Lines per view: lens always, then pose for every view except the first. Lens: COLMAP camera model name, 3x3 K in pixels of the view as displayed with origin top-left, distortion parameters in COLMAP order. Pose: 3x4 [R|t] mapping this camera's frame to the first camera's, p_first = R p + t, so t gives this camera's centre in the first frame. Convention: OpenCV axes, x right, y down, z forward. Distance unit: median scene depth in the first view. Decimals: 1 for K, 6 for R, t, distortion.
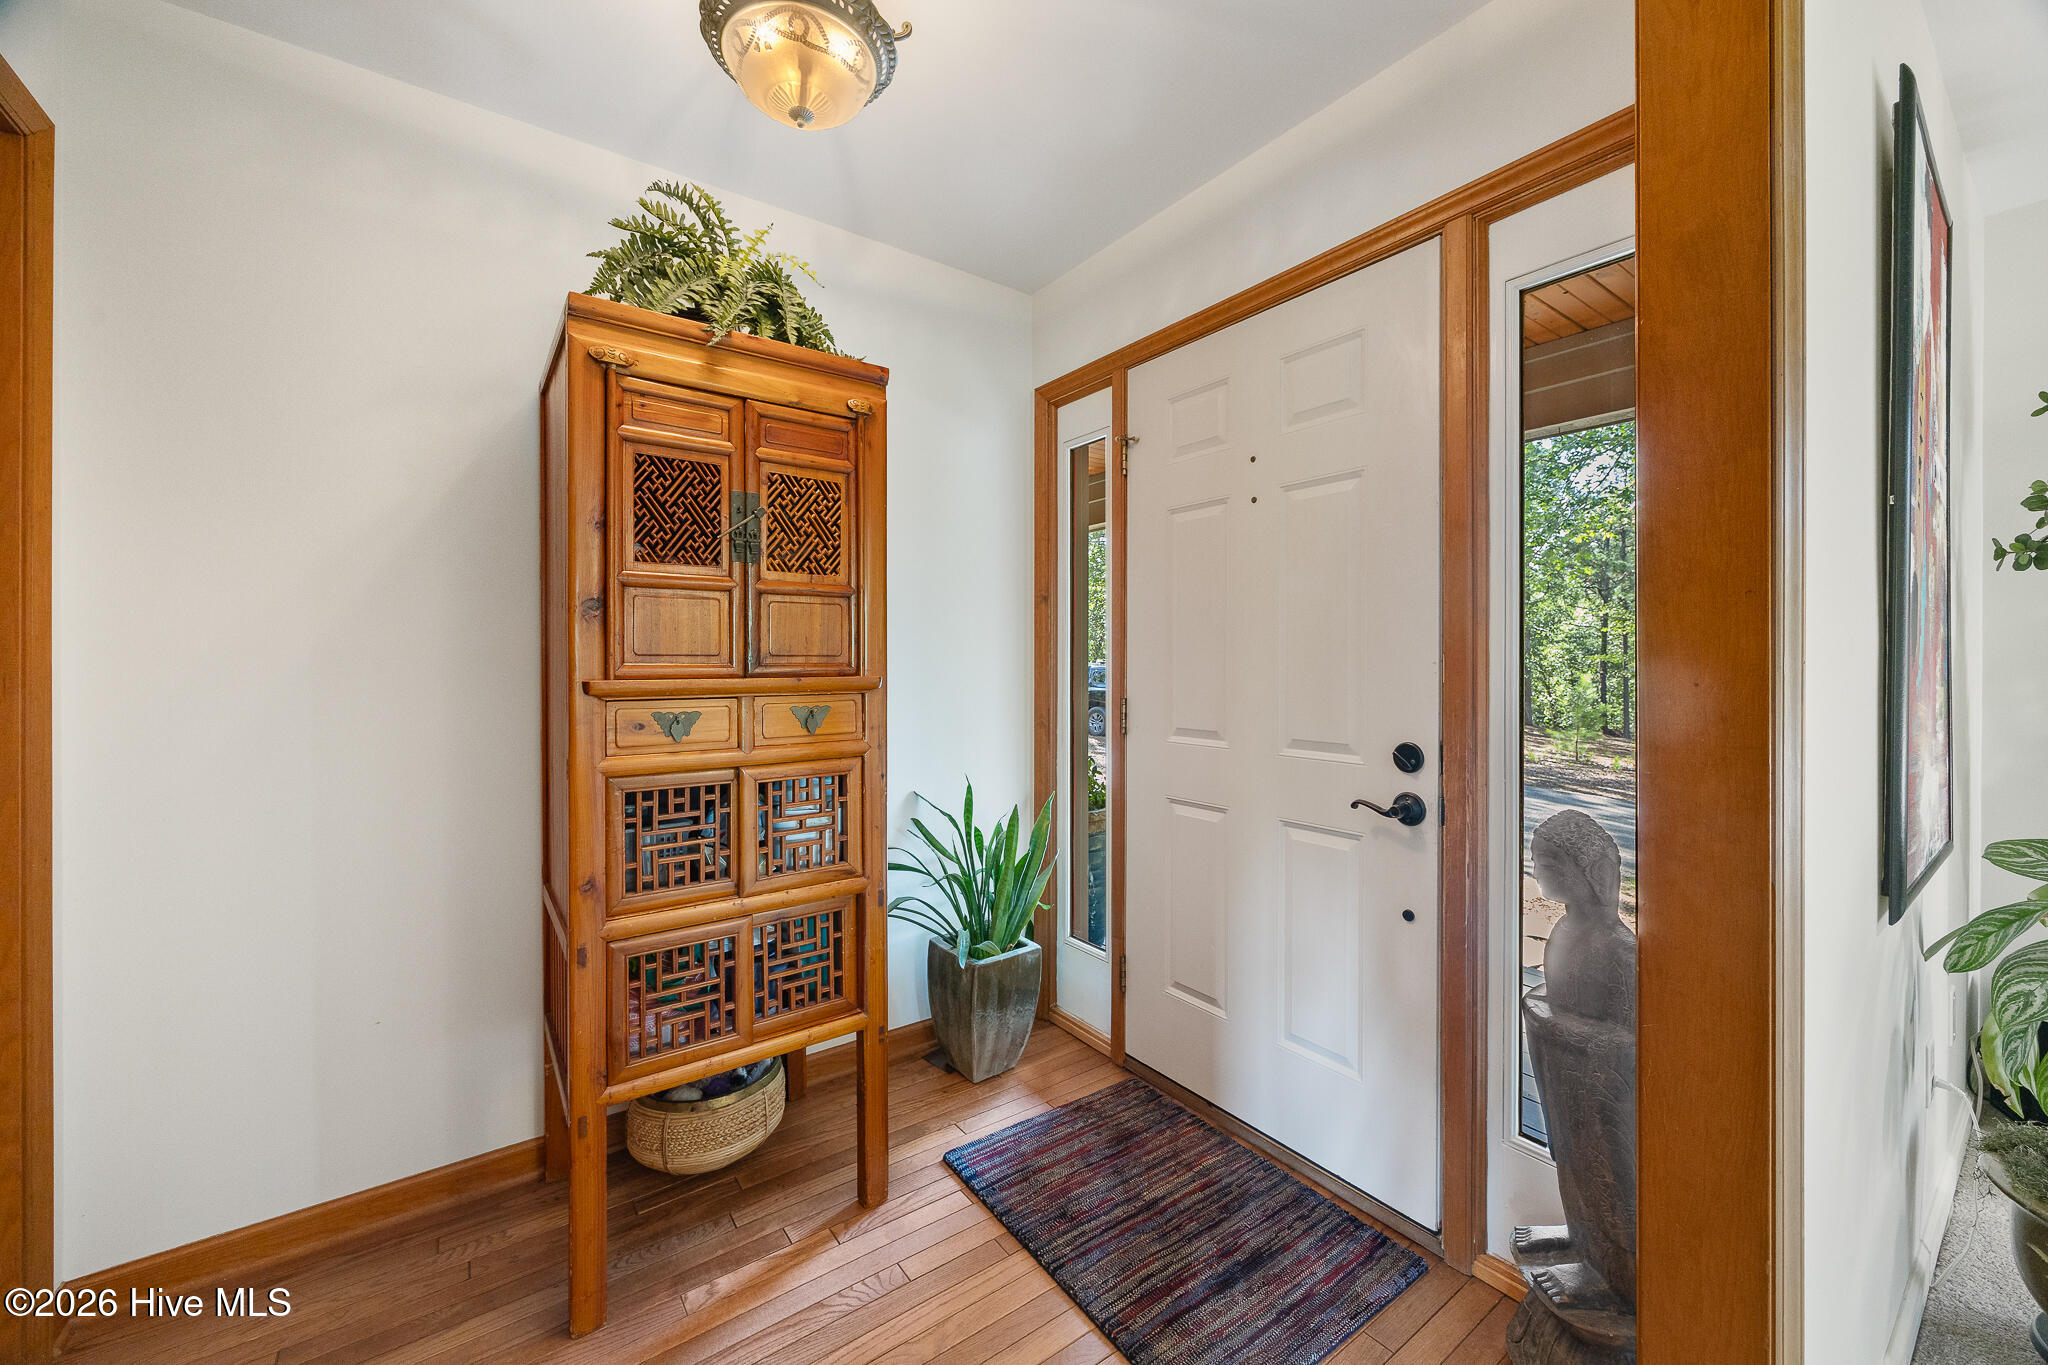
lens RADIAL K [[805.3, 0, 1026.7], [0, 805.3, 677.9], [0, 0, 1]] dist [-0.002932, -0.000871]
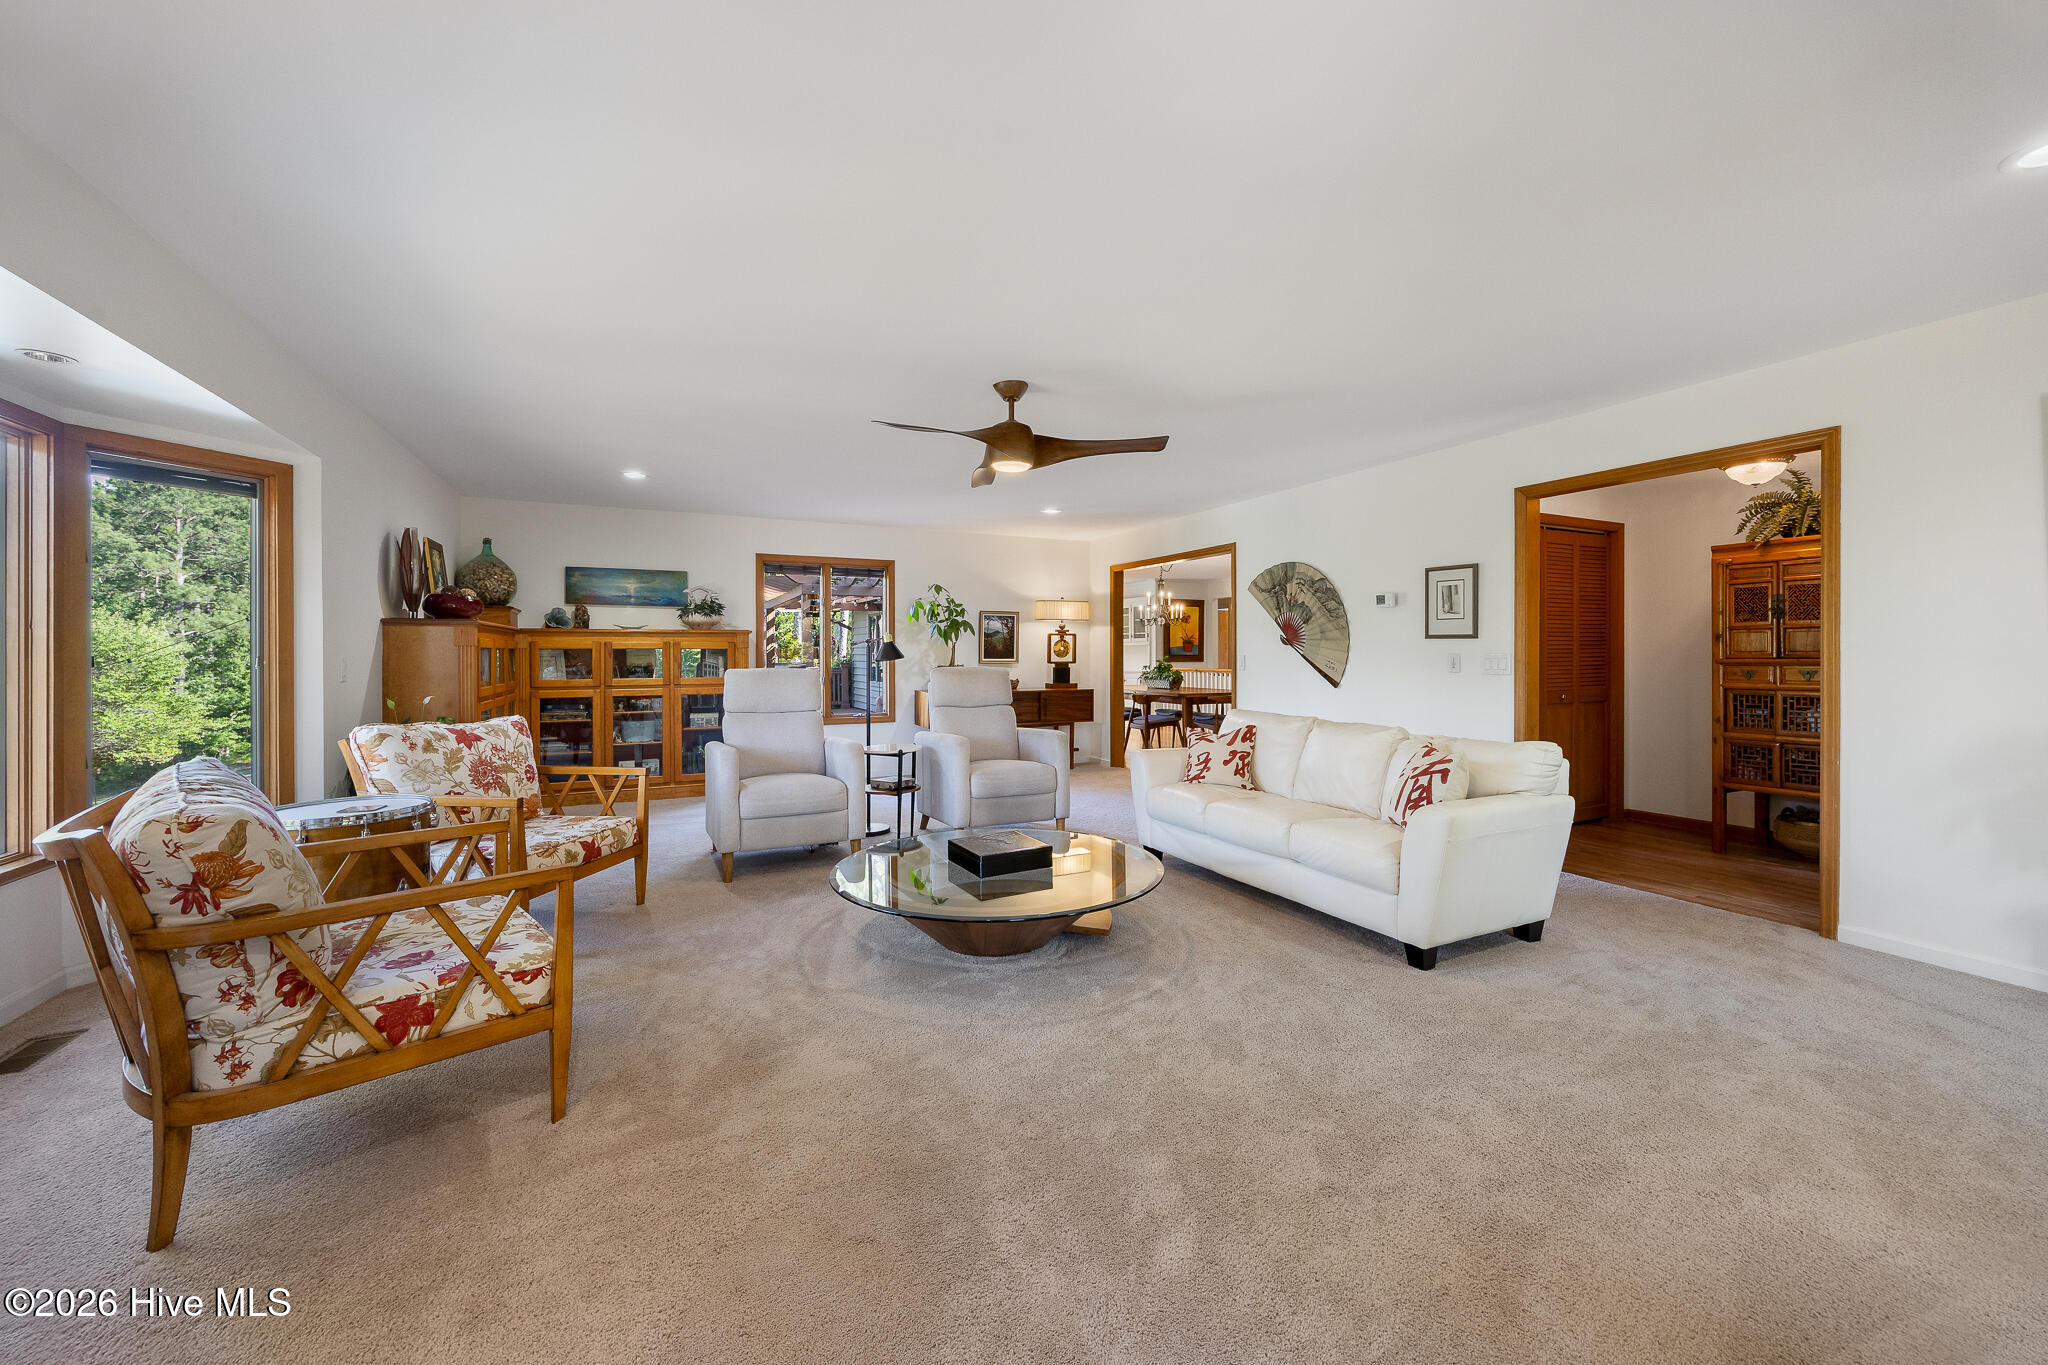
lens RADIAL K [[805.3, 0, 1023.8], [0, 805.3, 665.6], [0, 0, 1]] dist [-0.002932, -0.000871]
pose [[-0.205080, 0.011835, -0.978674, 2.989965], [-0.010733, 0.999840, 0.014340, 0.011291], [0.978686, 0.013445, -0.204920, -1.036251]]
